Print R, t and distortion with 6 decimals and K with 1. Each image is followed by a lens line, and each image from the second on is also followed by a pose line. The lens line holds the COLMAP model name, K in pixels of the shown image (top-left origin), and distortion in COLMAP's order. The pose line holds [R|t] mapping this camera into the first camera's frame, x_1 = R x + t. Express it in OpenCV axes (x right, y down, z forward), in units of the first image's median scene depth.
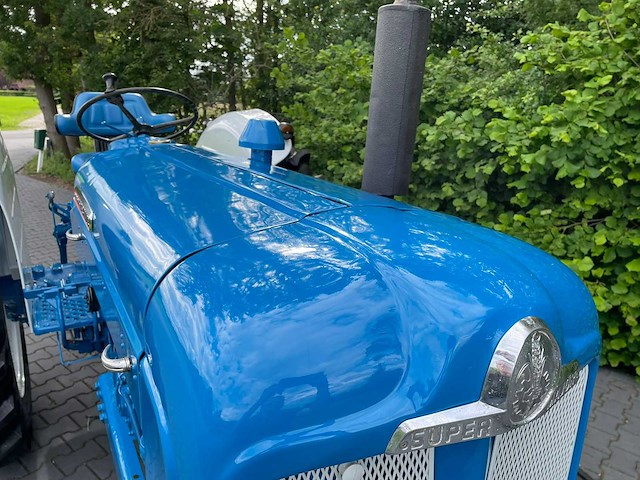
lens RADIAL K [[486.7, 0, 317.6], [0, 486.7, 238.2], [0, 0, 1]] dist [0.097146, -0.118138]
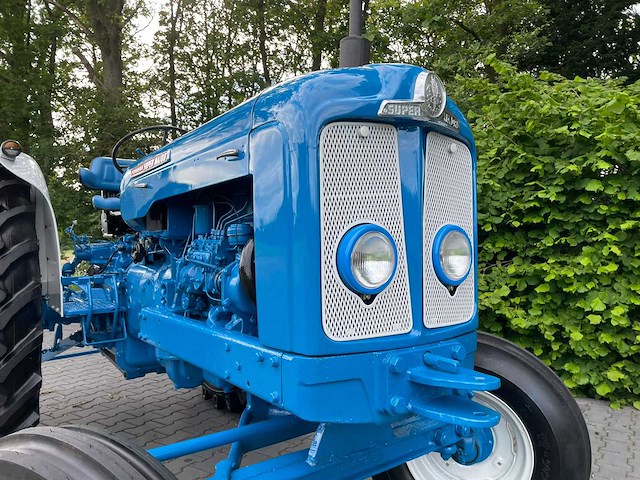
lens RADIAL K [[486.7, 0, 313.9], [0, 486.7, 237.3], [0, 0, 1]] dist [0.097146, -0.118138]
pose [[0.992139, -0.036993, 0.119550, -0.068054], [0.069447, 0.957469, -0.280055, 0.231602], [-0.104105, 0.286156, 0.952511, -0.151608]]
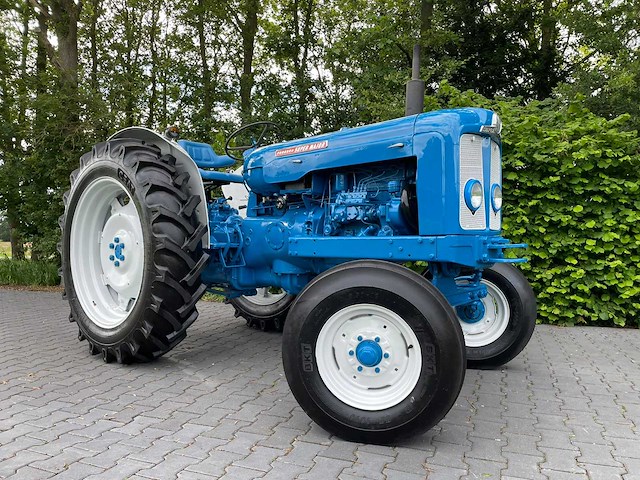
lens RADIAL K [[486.7, 0, 323.3], [0, 486.7, 235.1], [0, 0, 1]] dist [0.097146, -0.118138]
pose [[0.939190, -0.028188, 0.342240, -0.485921], [0.119157, 0.961454, -0.247807, 0.380610], [-0.322063, 0.273518, 0.906346, -0.442186]]
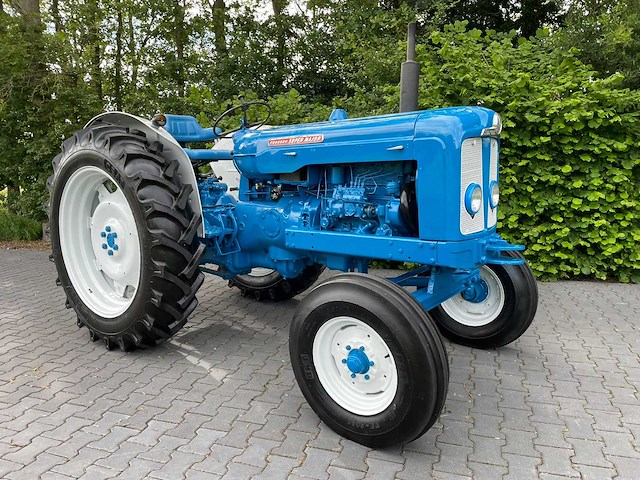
lens RADIAL K [[486.7, 0, 322.5], [0, 486.7, 232.4], [0, 0, 1]] dist [0.097146, -0.118138]
pose [[0.924926, -0.102931, 0.365948, -0.505298], [0.150776, 0.983020, -0.104586, 0.251226], [-0.348969, 0.151910, 0.924740, -0.458208]]
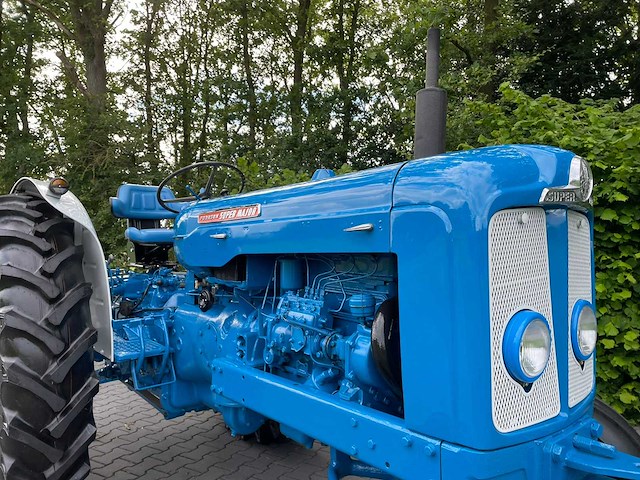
lens RADIAL K [[486.7, 0, 316.7], [0, 486.7, 238.8], [0, 0, 1]] dist [0.097146, -0.118138]
pose [[0.981279, -0.033246, 0.189700, -0.196774], [0.085527, 0.957759, -0.274559, 0.163604], [-0.172559, 0.285643, 0.942672, -0.146028]]
